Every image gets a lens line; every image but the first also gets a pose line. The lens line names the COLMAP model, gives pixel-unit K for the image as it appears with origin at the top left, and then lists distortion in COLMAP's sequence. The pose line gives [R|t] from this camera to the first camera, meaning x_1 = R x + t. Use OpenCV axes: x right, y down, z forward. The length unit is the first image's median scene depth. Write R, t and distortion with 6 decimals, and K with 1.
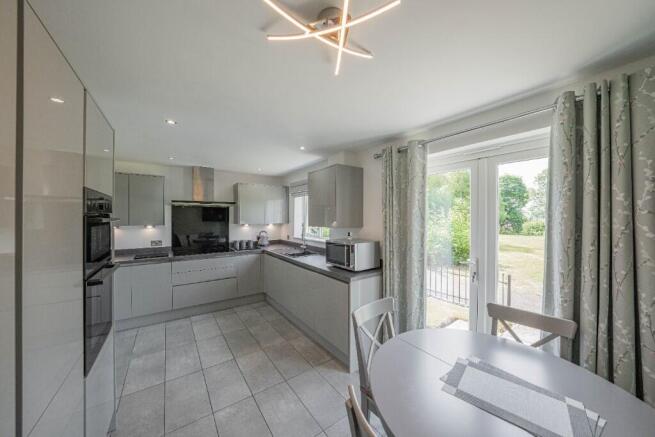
lens RADIAL K [[225.8, 0, 327.2], [0, 225.8, 216.0], [0, 0, 1]] dist [-0.014621, 0.000682]
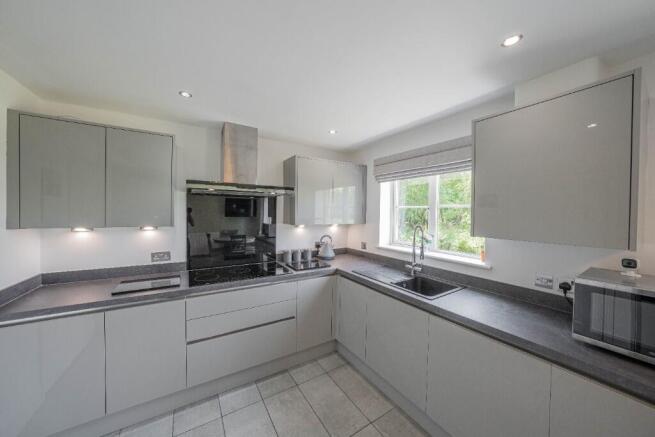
lens RADIAL K [[225.8, 0, 327.0], [0, 225.8, 214.8], [0, 0, 1]] dist [-0.014621, 0.000682]
pose [[0.998152, 0.015958, -0.058630, -0.276709], [-0.015123, 0.999778, 0.014673, -0.000910], [0.058851, -0.013760, 0.998172, 0.409929]]
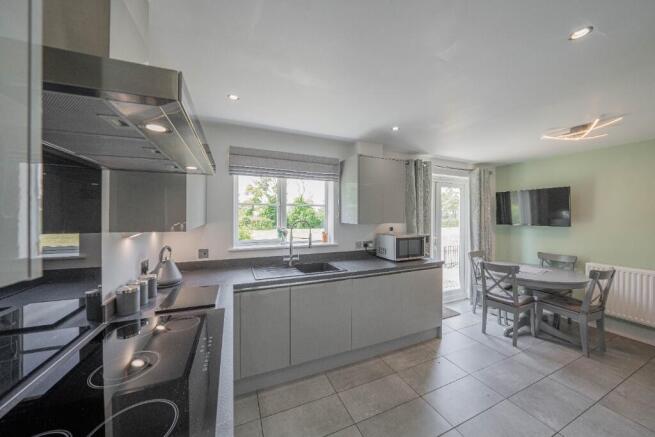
lens RADIAL K [[225.8, 0, 324.7], [0, 225.8, 217.5], [0, 0, 1]] dist [-0.014621, 0.000682]
pose [[0.219556, -0.010078, 0.975548, -0.669953], [-0.005571, 0.999917, 0.011584, 0.011876], [-0.975584, -0.007978, 0.219481, 0.738388]]
